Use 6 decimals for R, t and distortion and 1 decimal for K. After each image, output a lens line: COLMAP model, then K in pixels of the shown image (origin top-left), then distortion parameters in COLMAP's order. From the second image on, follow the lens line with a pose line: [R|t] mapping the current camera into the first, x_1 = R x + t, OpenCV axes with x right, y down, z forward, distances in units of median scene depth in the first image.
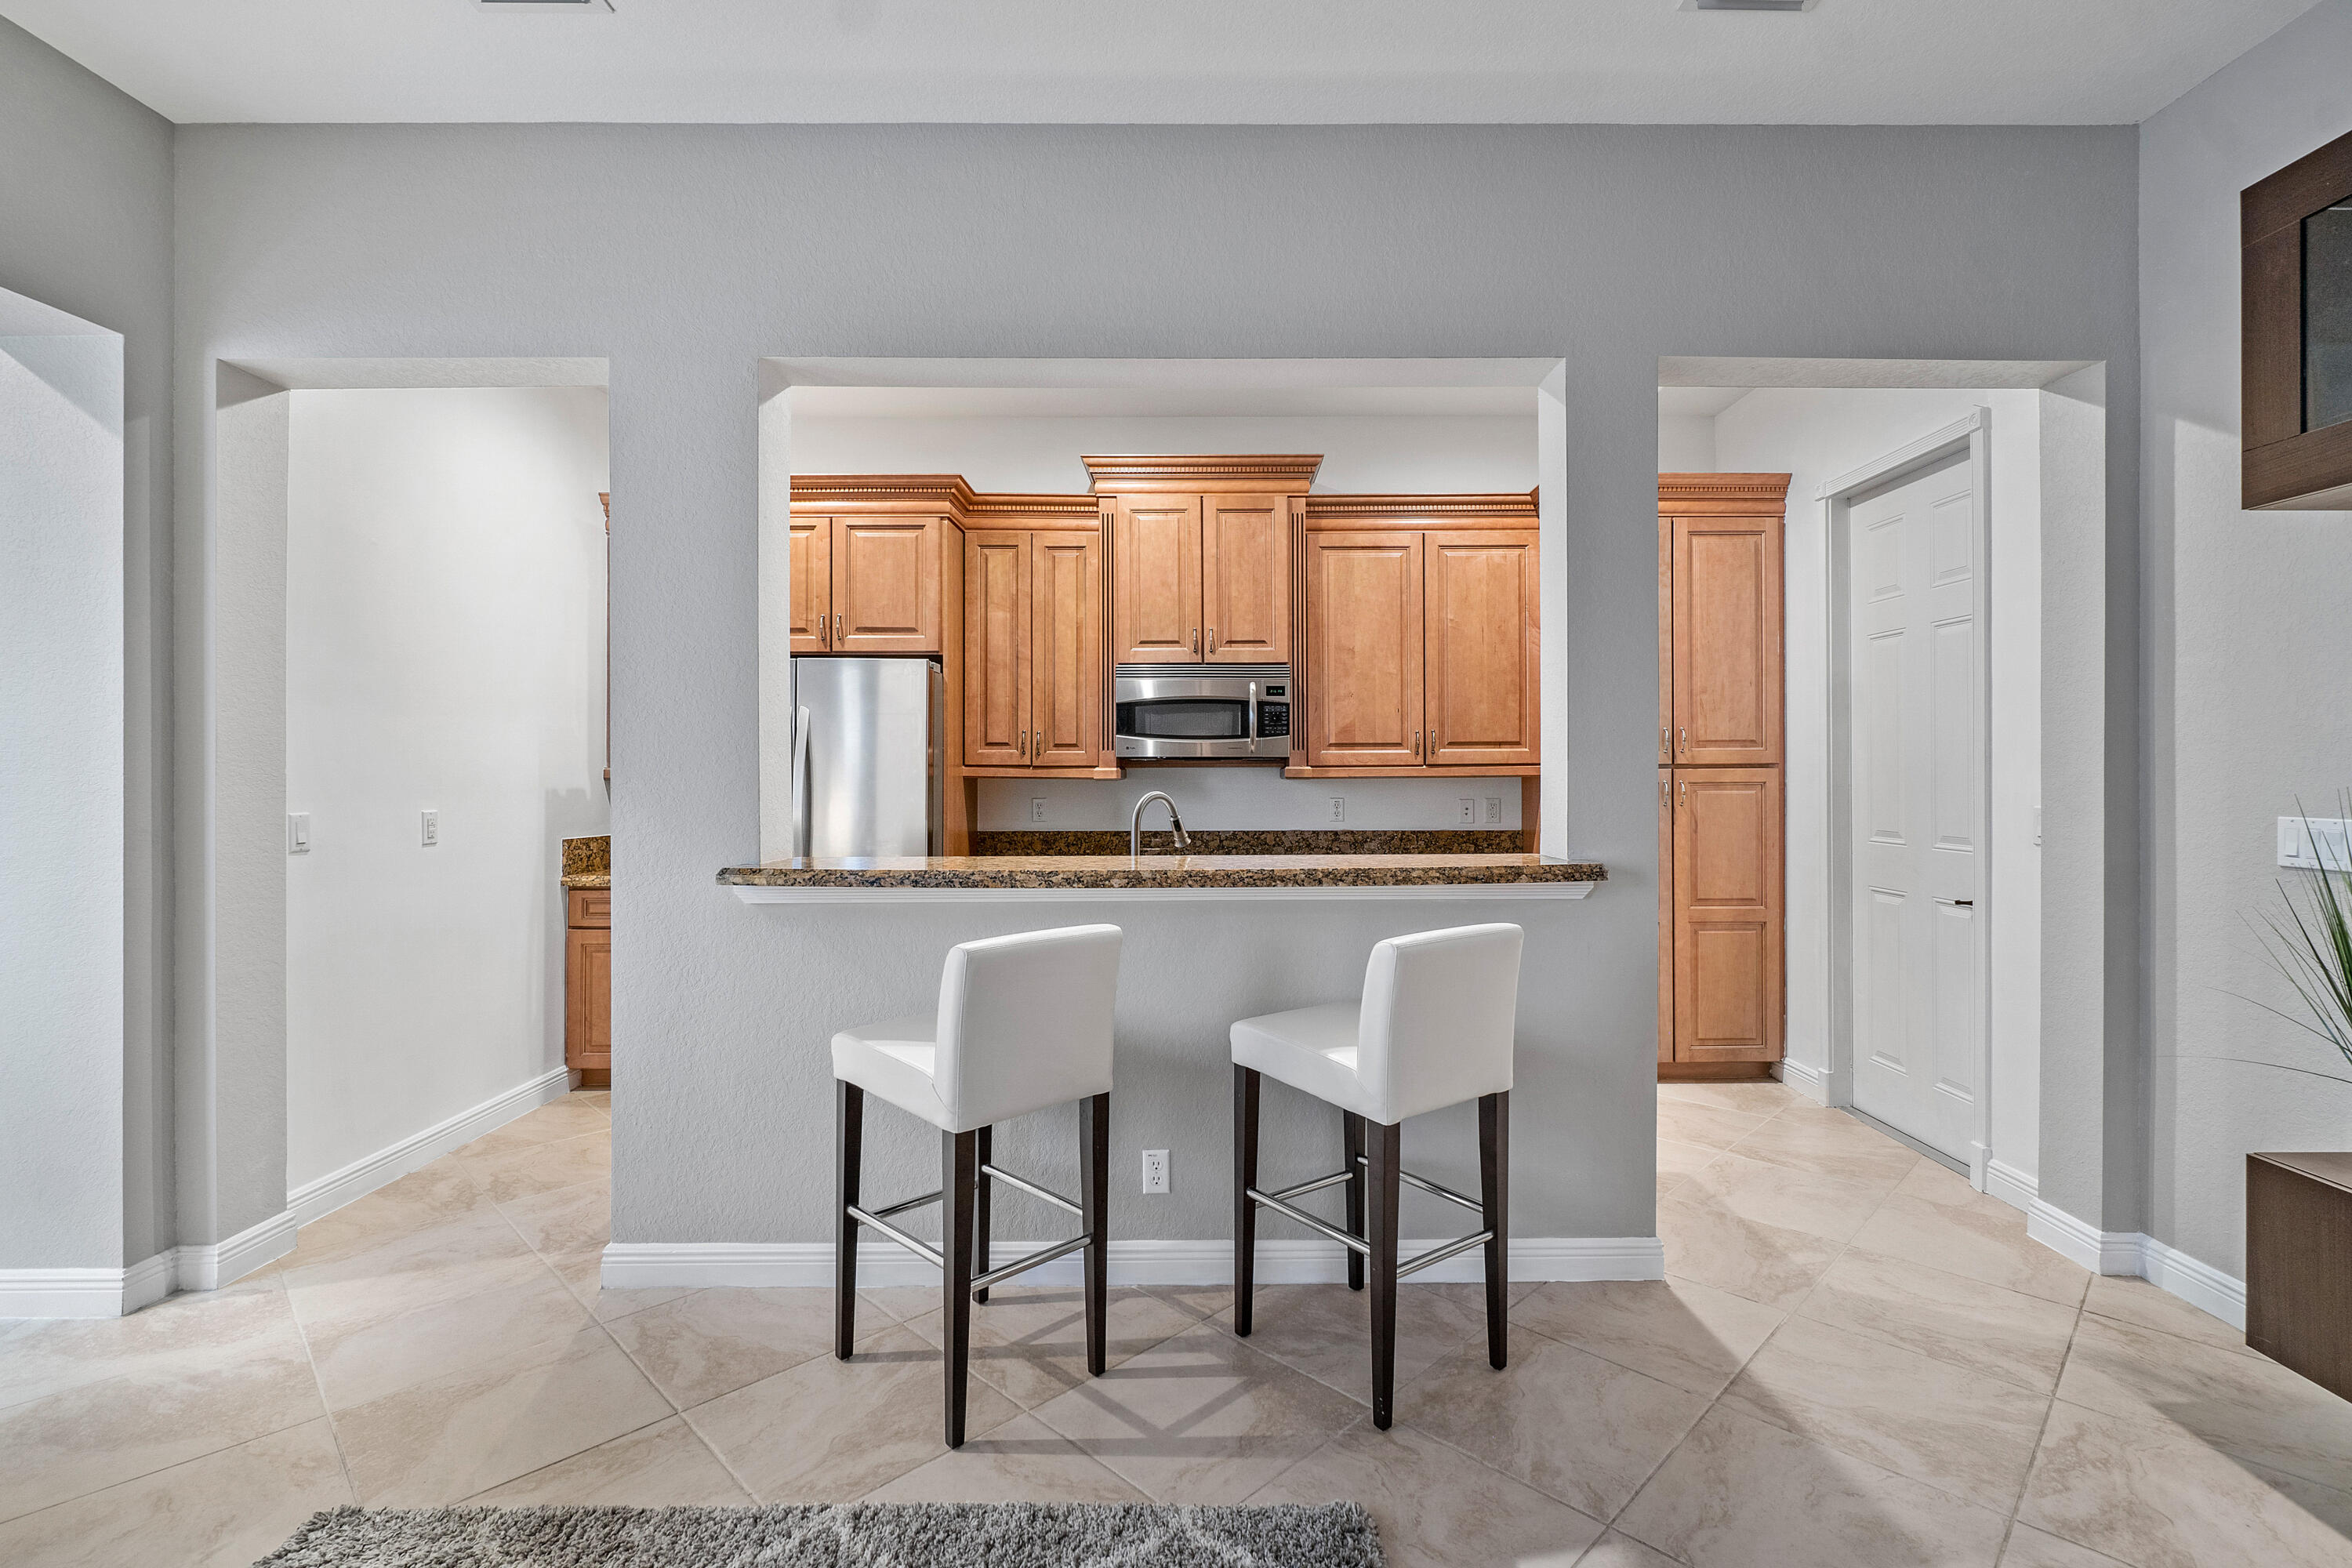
lens RADIAL K [[1066.7, 0, 1194.0], [0, 1066.7, 769.7], [0, 0, 1]] dist [-0.002340, -0.000158]
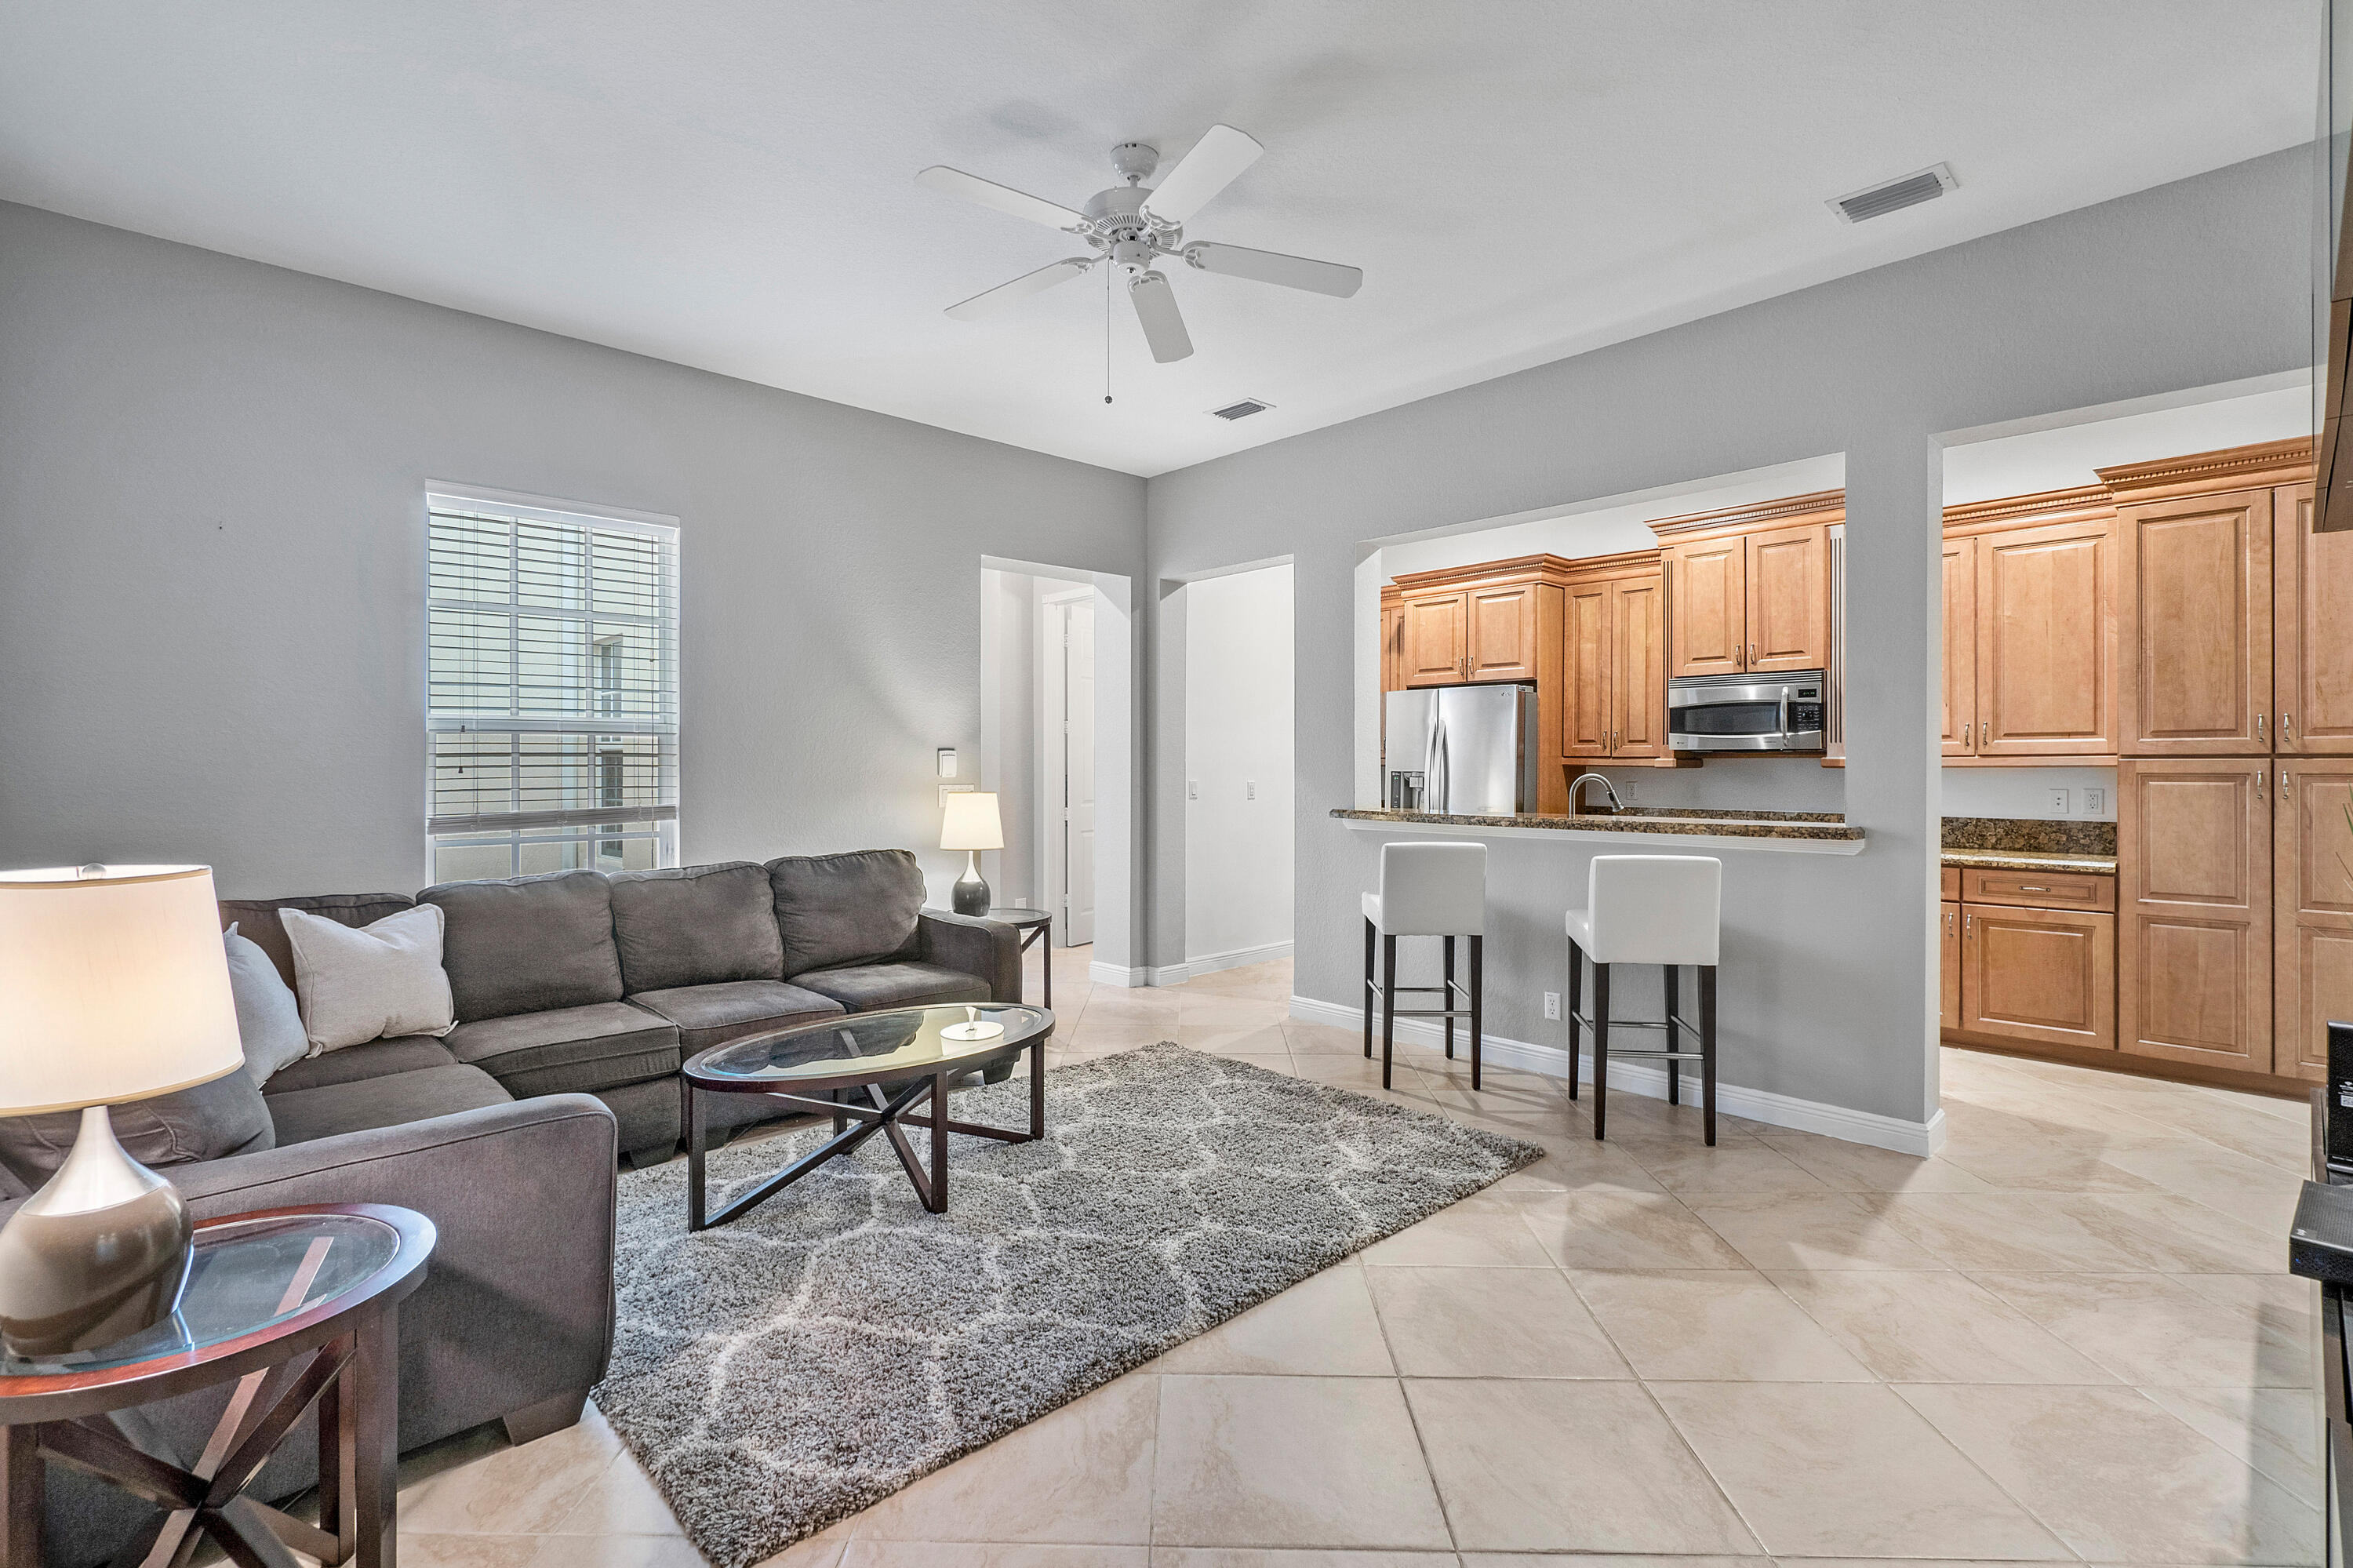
lens RADIAL K [[1067.3, 0, 1178.6], [0, 1067.3, 769.8], [0, 0, 1]] dist [0.003396, 0.001467]
pose [[0.689951, 0.006996, -0.723822, 0.455314], [-0.001608, 0.999966, 0.008133, 0.002718], [0.723854, -0.004448, 0.689939, -0.326382]]
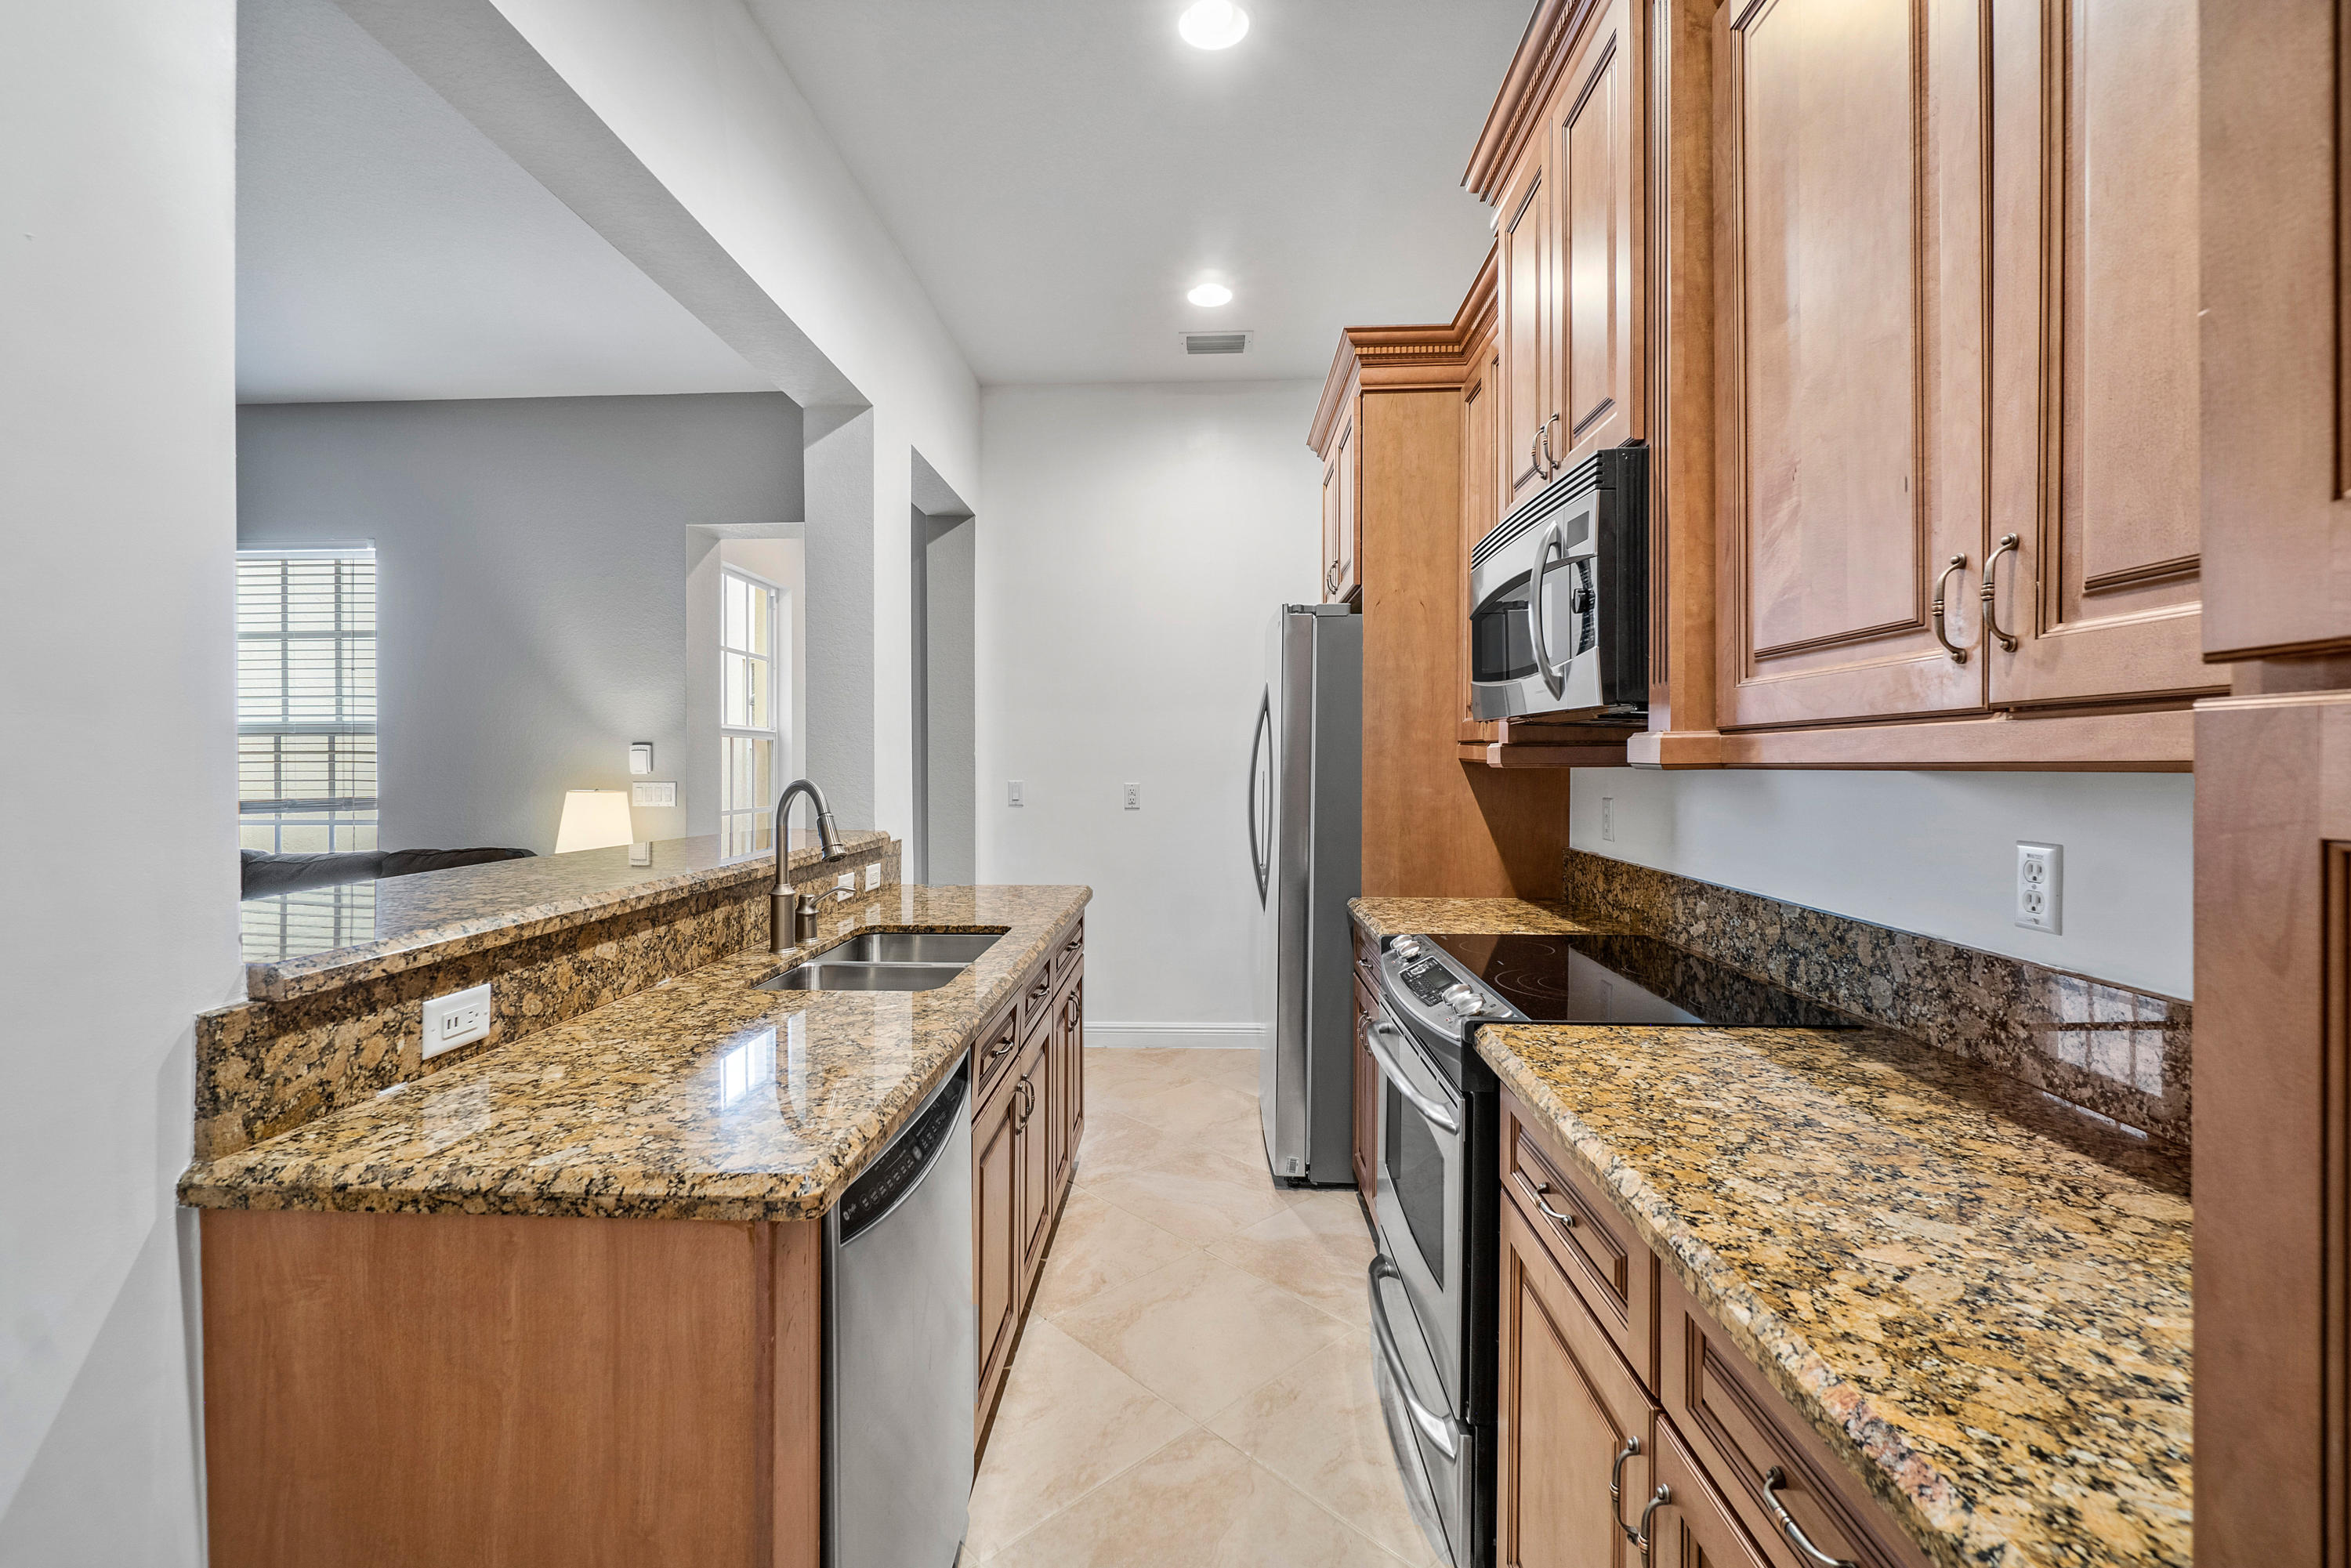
lens RADIAL K [[1032.6, 0, 1164.7], [0, 1032.6, 769.7], [0, 0, 1]] dist [-0.003124, -0.000039]
pose [[-0.054149, 0.012732, -0.998452, 0.444228], [0.002499, 0.999917, 0.012615, 0.004598], [0.998530, -0.001812, -0.054177, 0.876228]]
